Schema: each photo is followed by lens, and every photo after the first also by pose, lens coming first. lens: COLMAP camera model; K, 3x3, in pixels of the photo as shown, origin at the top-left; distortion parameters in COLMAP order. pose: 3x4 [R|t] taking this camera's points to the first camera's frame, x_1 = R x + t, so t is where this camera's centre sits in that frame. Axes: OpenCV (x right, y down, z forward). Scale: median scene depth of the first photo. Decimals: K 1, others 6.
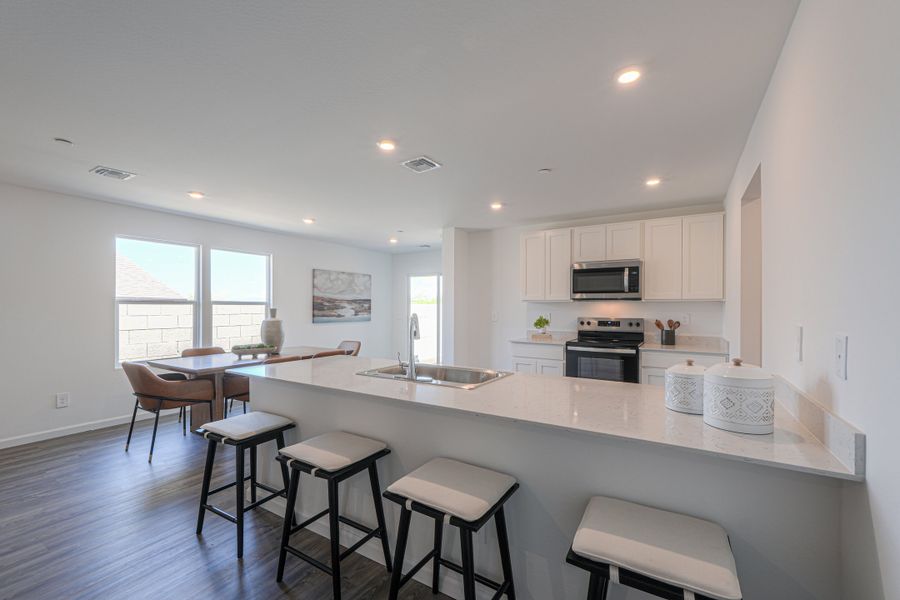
lens RADIAL K [[379.4, 0, 450.7], [0, 379.4, 304.0], [0, 0, 1]] dist [-0.000643, -0.000057]
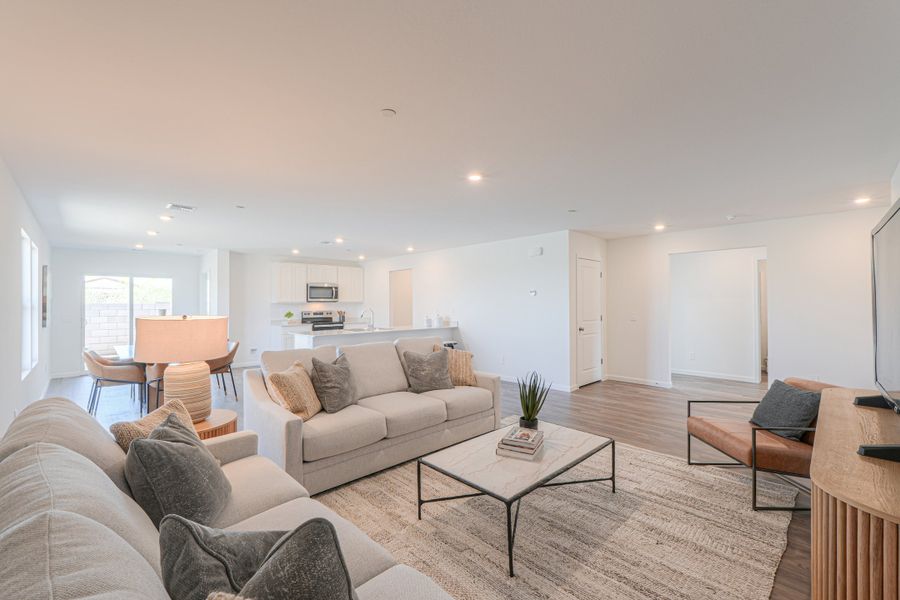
lens RADIAL K [[372.1, 0, 451.2], [0, 372.1, 303.5], [0, 0, 1]] dist [0.000350, -0.000048]
pose [[0.244265, -0.004668, 0.969697, -1.252965], [0.000768, 0.999989, 0.004621, -0.009824], [-0.969708, -0.000384, 0.244266, -0.148389]]
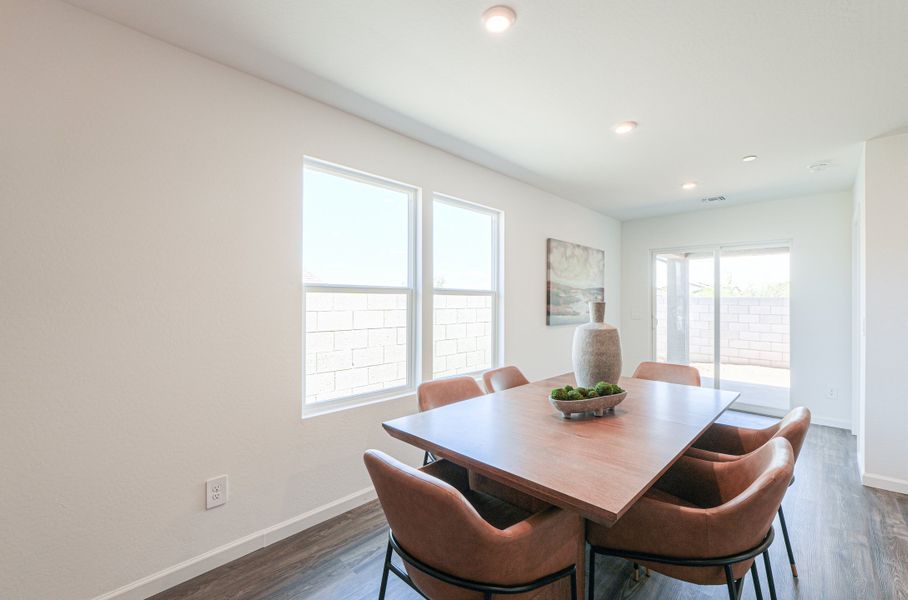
lens RADIAL K [[383.9, 0, 452.9], [0, 383.9, 292.8], [0, 0, 1]] dist [0.000750, 0.000150]
pose [[0.975822, 0.001782, -0.218561, -0.490490], [-0.004416, 0.999923, -0.011563, 0.006512], [0.218524, 0.012249, 0.975755, 0.458834]]
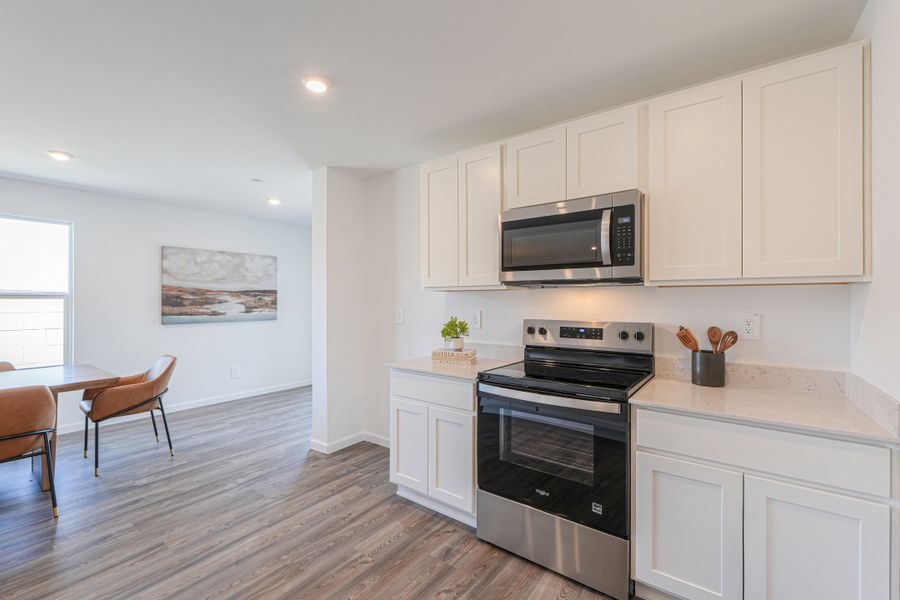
lens RADIAL K [[382.3, 0, 446.9], [0, 382.3, 297.5], [0, 0, 1]] dist [-0.000138, -0.000320]
pose [[0.995122, -0.006203, -0.098457, 0.282460], [0.006372, 0.999979, 0.001406, 0.004185], [0.098446, -0.002026, 0.995140, 0.473321]]
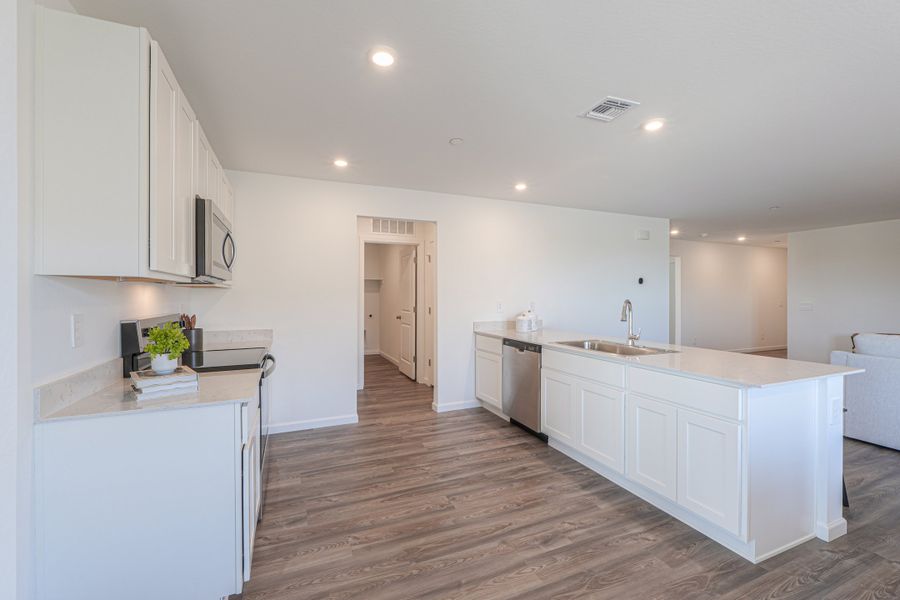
lens RADIAL K [[382.3, 0, 446.9], [0, 382.3, 297.5], [0, 0, 1]] dist [-0.000138, -0.000320]
pose [[-0.809970, -0.011190, 0.586365, -0.169122], [-0.010203, 0.999936, 0.004988, 0.005465], [-0.586383, -0.001942, -0.810032, 1.139508]]
